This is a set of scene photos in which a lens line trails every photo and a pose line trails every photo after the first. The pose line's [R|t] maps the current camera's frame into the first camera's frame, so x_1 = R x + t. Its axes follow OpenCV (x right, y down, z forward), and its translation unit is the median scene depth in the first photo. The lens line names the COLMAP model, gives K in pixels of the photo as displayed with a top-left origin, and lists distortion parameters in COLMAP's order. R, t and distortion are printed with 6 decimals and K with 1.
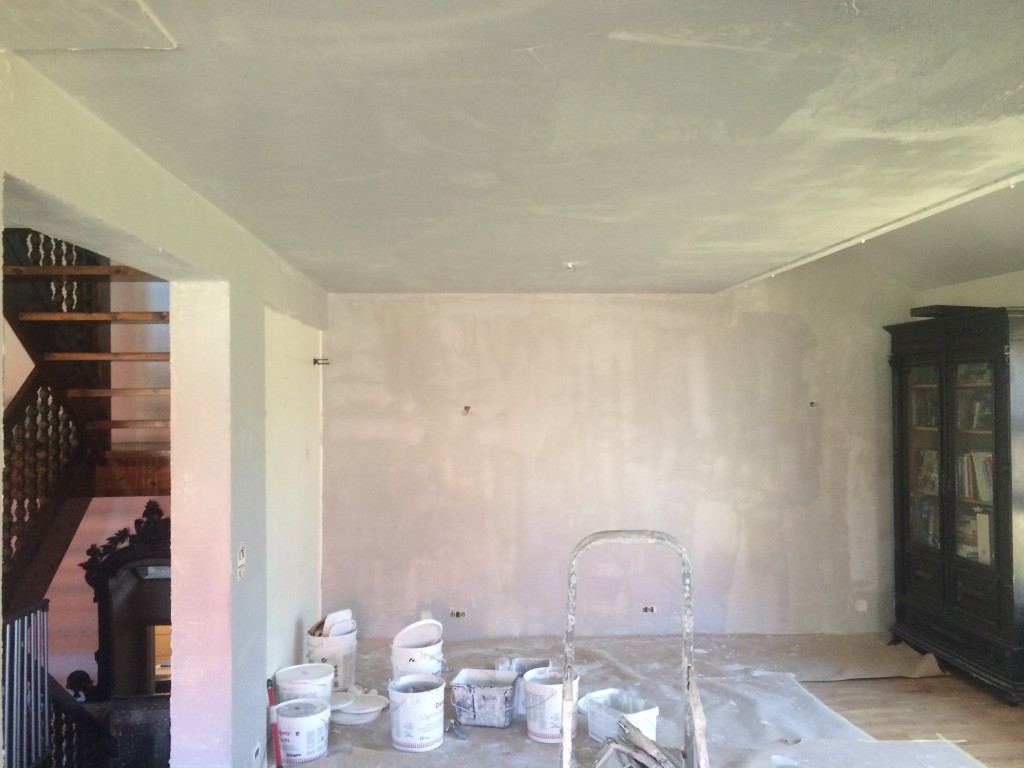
lens RADIAL K [[873.7, 0, 514.2], [0, 873.7, 381.1], [0, 0, 1]] dist [0.076611, -0.106132]
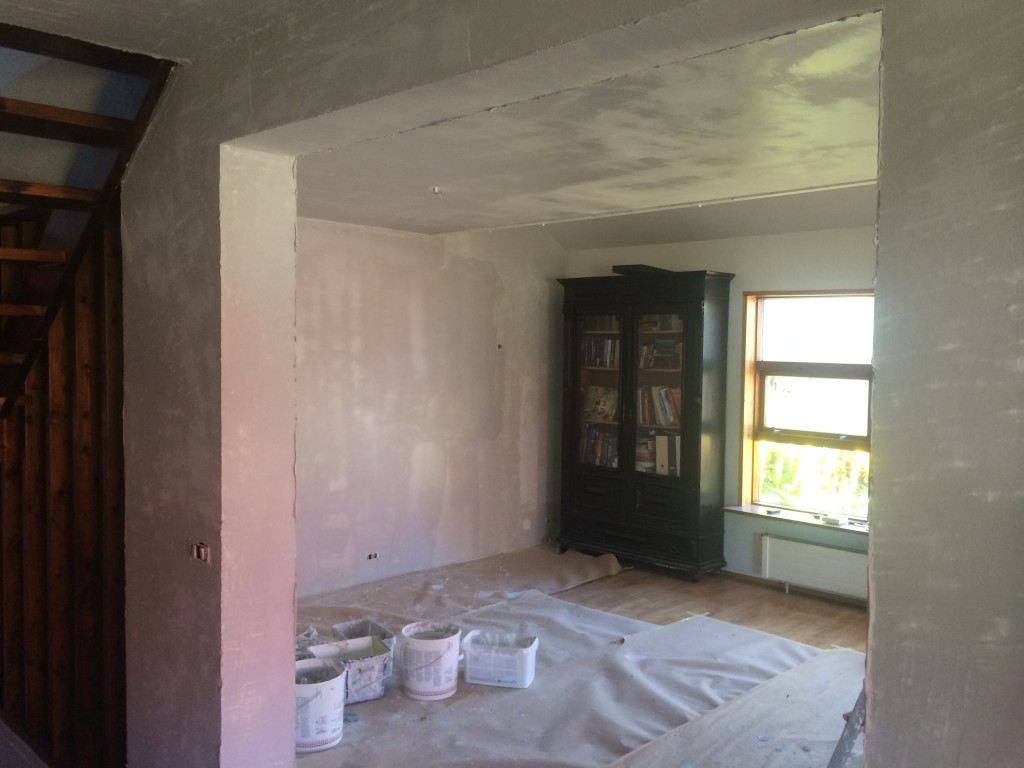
lens RADIAL K [[873.7, 0, 514.0], [0, 873.7, 384.7], [0, 0, 1]] dist [0.076611, -0.106132]
pose [[0.742796, -0.013589, 0.669380, -0.456369], [-0.029531, 0.998156, 0.053033, 0.019027], [-0.668867, -0.059160, 0.741025, 0.231994]]
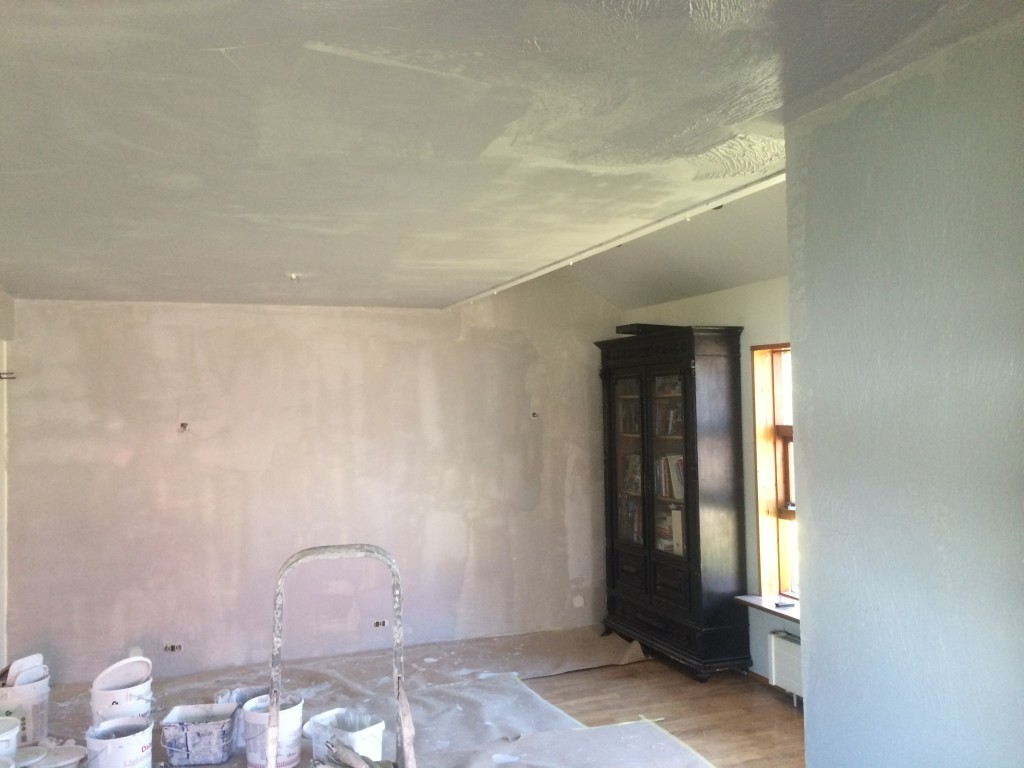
lens RADIAL K [[873.7, 0, 518.5], [0, 873.7, 382.7], [0, 0, 1]] dist [0.076611, -0.106132]
pose [[0.956289, -0.004898, 0.292384, 0.015592], [0.008936, 0.999882, -0.012476, 0.000381], [-0.292288, 0.014543, 0.956220, -0.004018]]
